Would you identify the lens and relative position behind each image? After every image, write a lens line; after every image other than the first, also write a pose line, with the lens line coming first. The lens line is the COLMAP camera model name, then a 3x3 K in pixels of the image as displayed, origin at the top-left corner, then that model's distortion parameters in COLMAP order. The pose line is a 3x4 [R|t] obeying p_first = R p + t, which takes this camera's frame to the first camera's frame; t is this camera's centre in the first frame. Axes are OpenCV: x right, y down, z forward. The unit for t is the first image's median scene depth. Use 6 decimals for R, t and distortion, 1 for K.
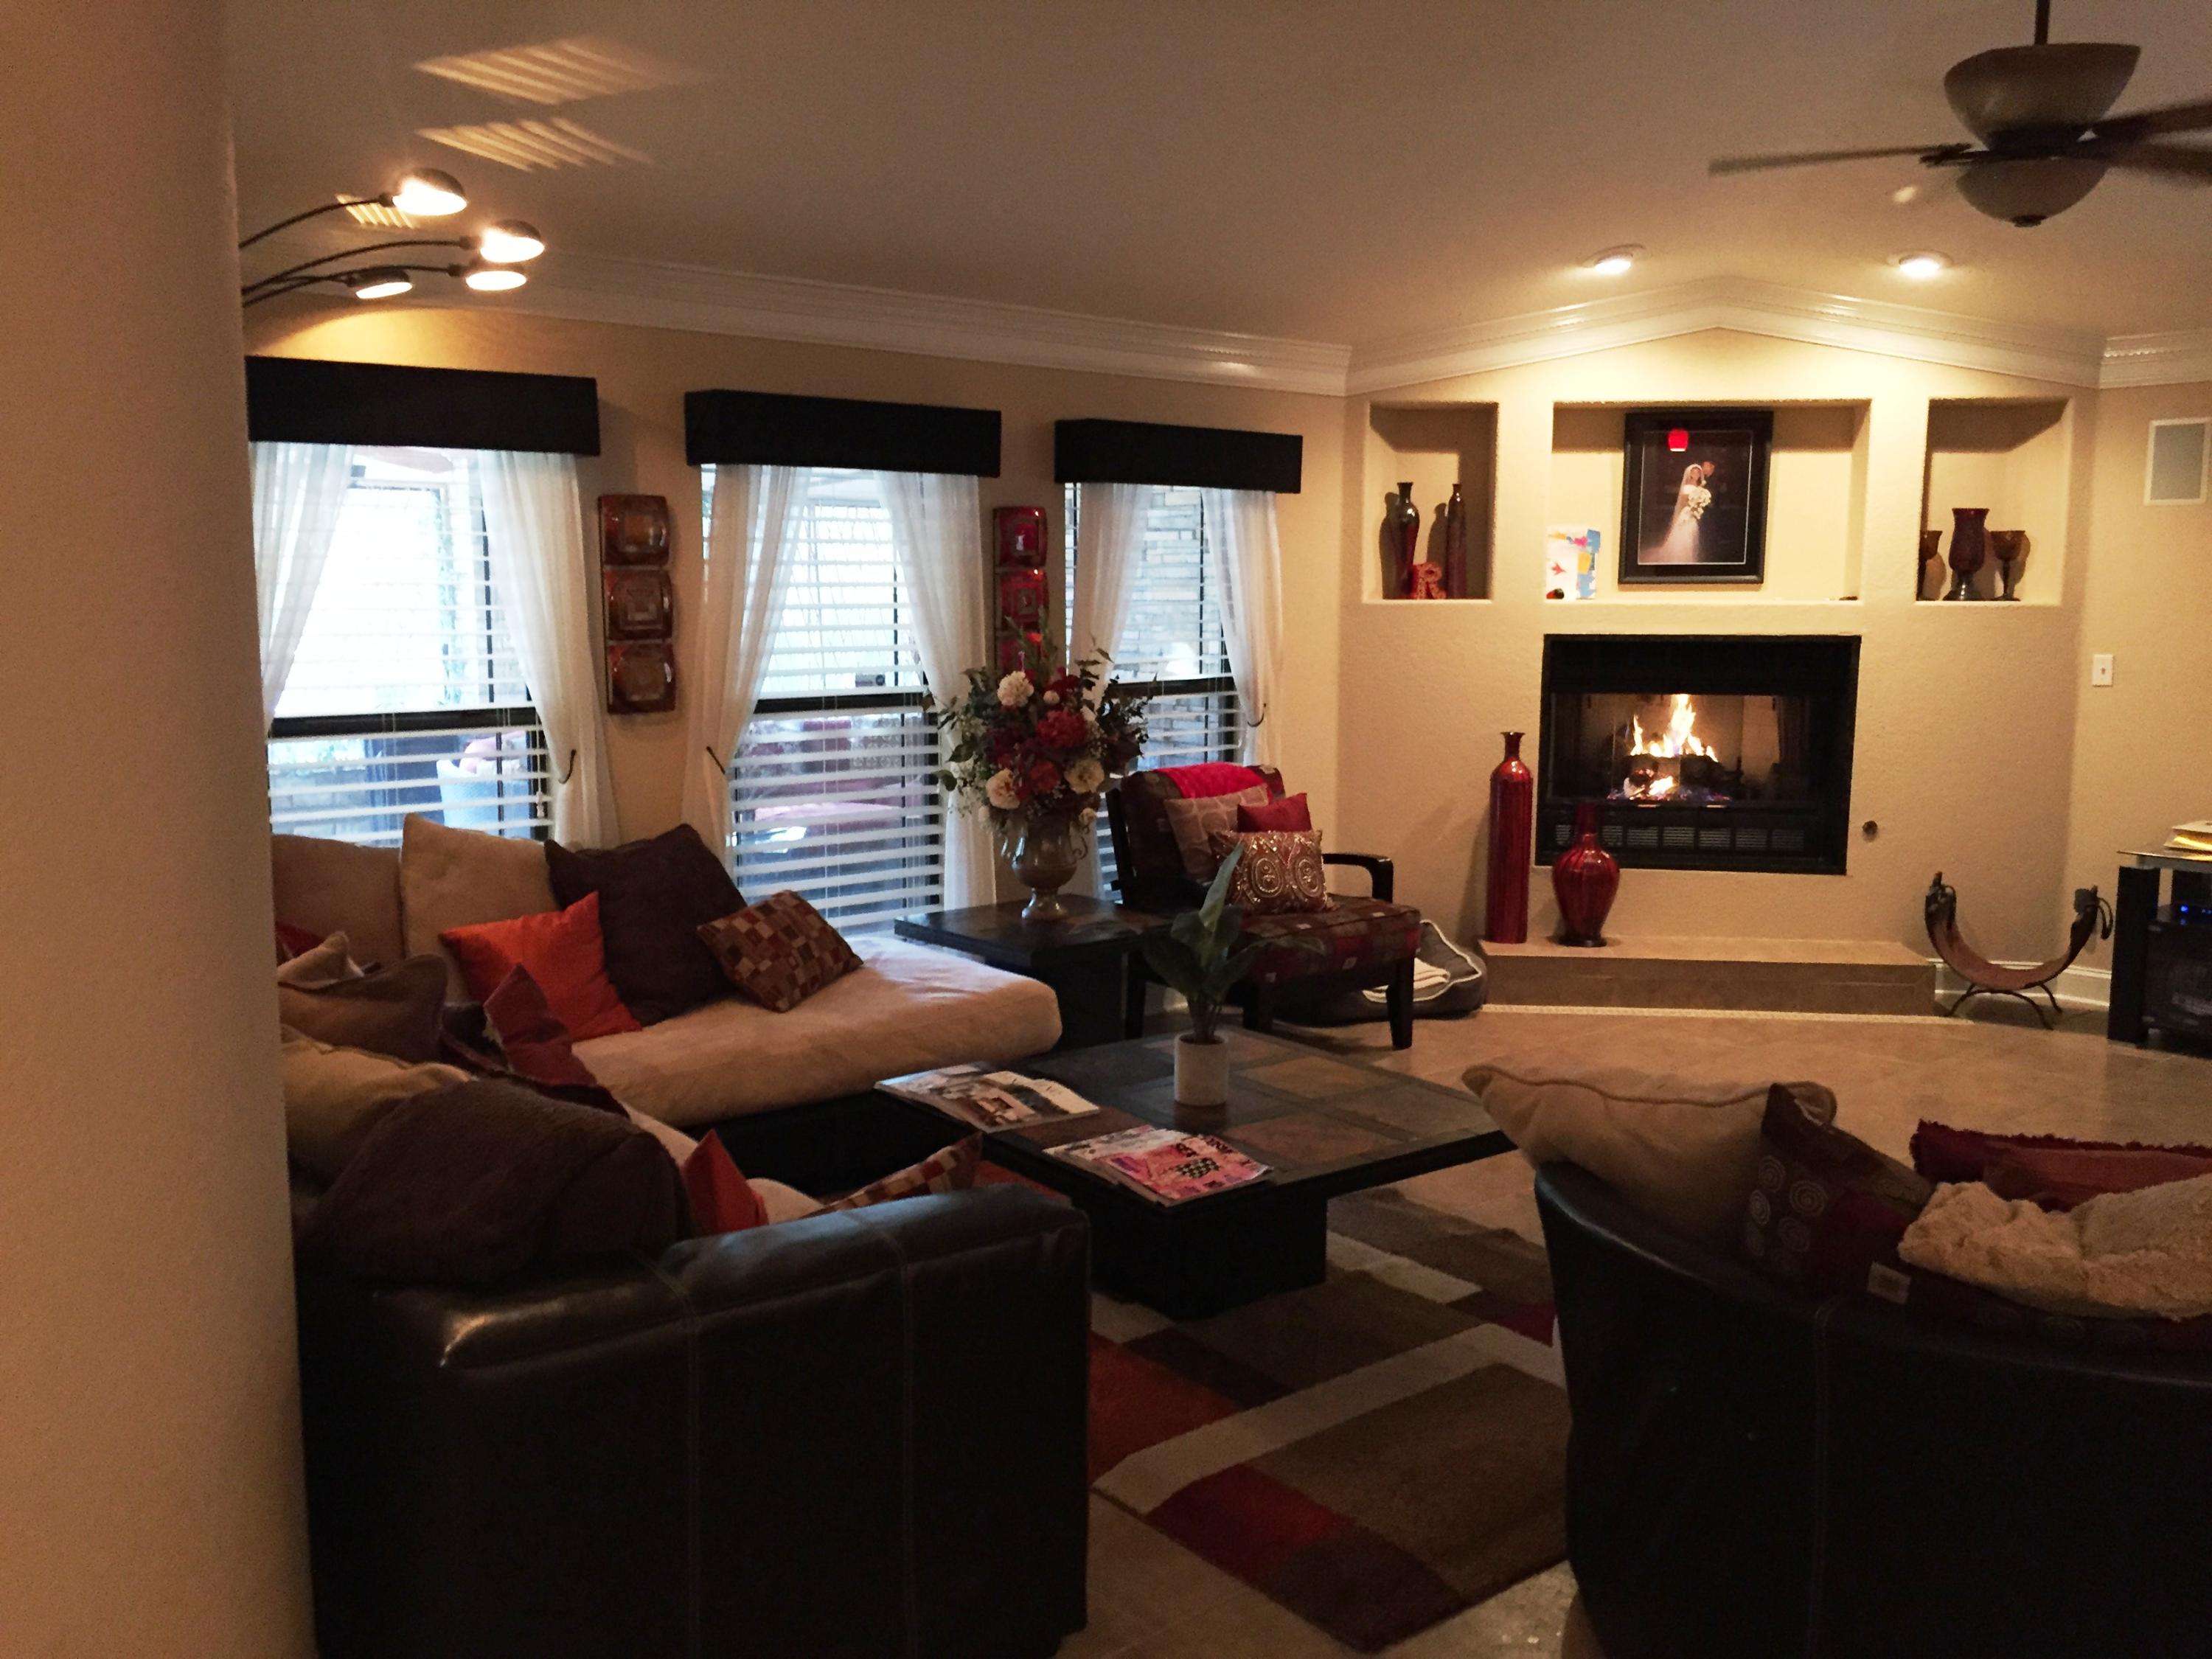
lens RADIAL K [[1902.0, 0, 1134.3], [0, 1902.0, 810.2], [0, 0, 1]] dist [0.067805, -0.076994]
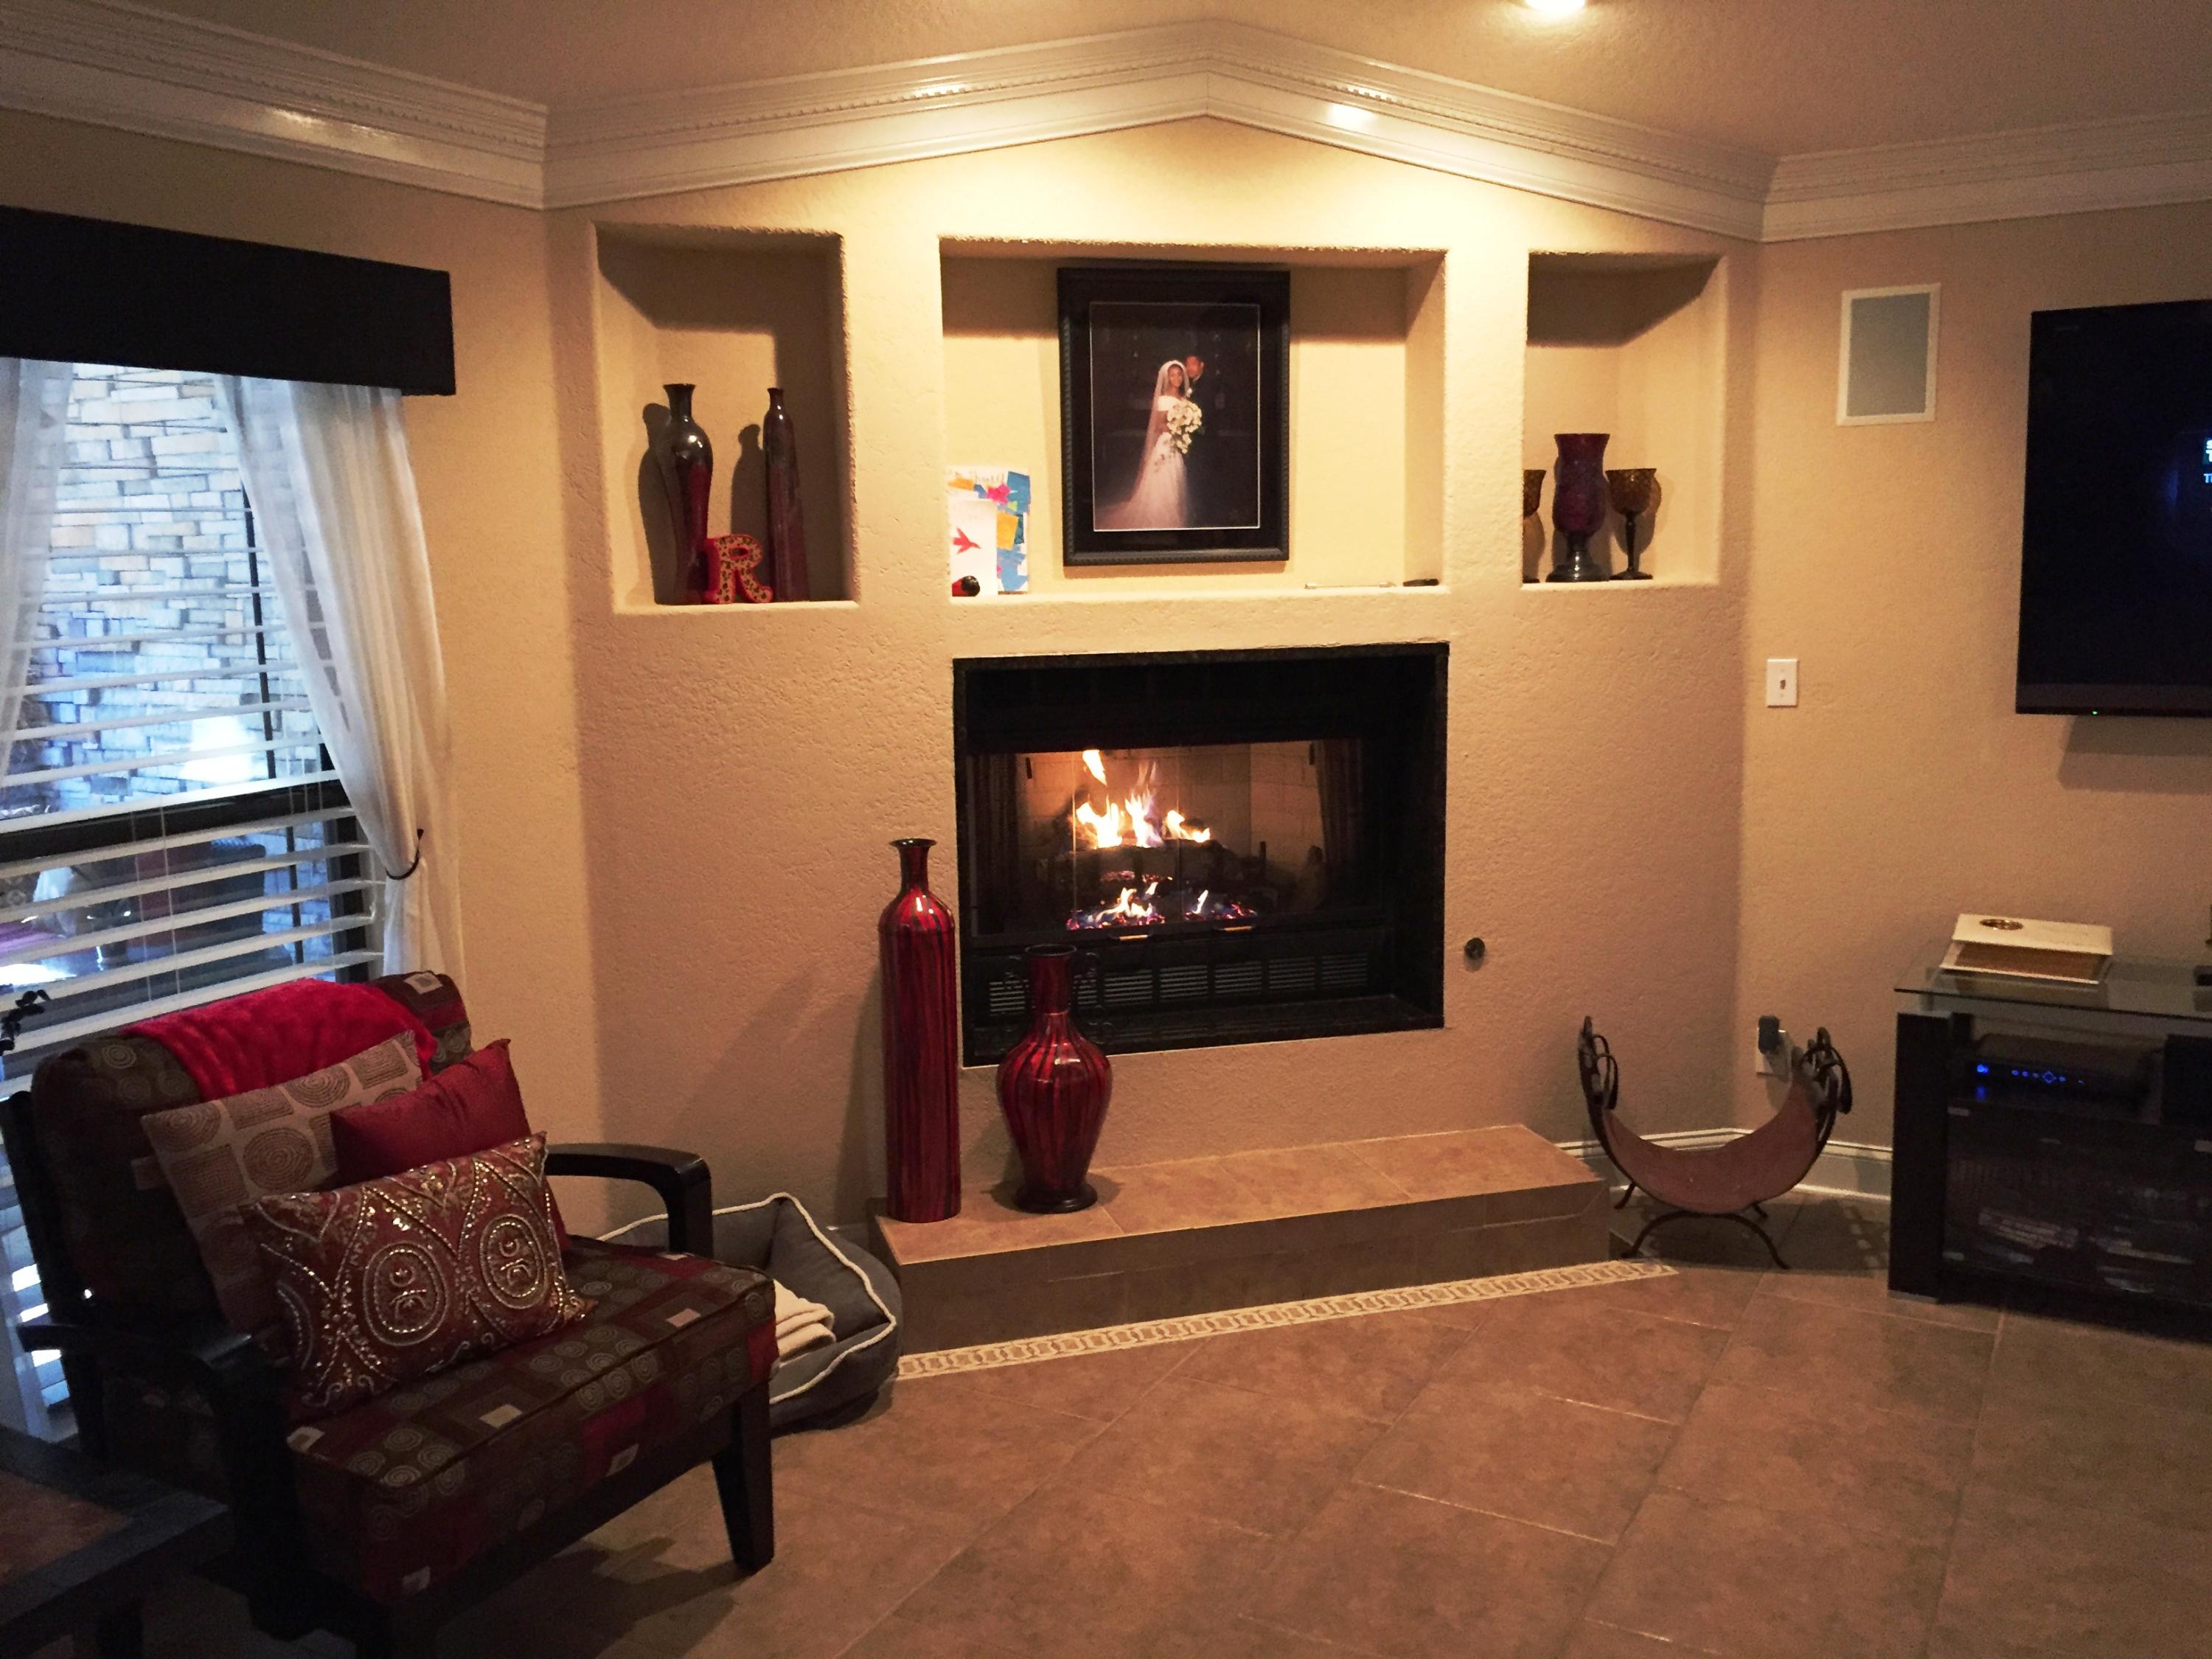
lens RADIAL K [[1833.6, 0, 1108.6], [0, 1833.6, 854.0], [0, 0, 1]] dist [0.051454, -0.003588]
pose [[0.938780, -0.078377, 0.335483, 0.072269], [0.062160, 0.996331, 0.058825, -0.064376], [-0.338863, -0.034370, 0.940208, 0.475980]]
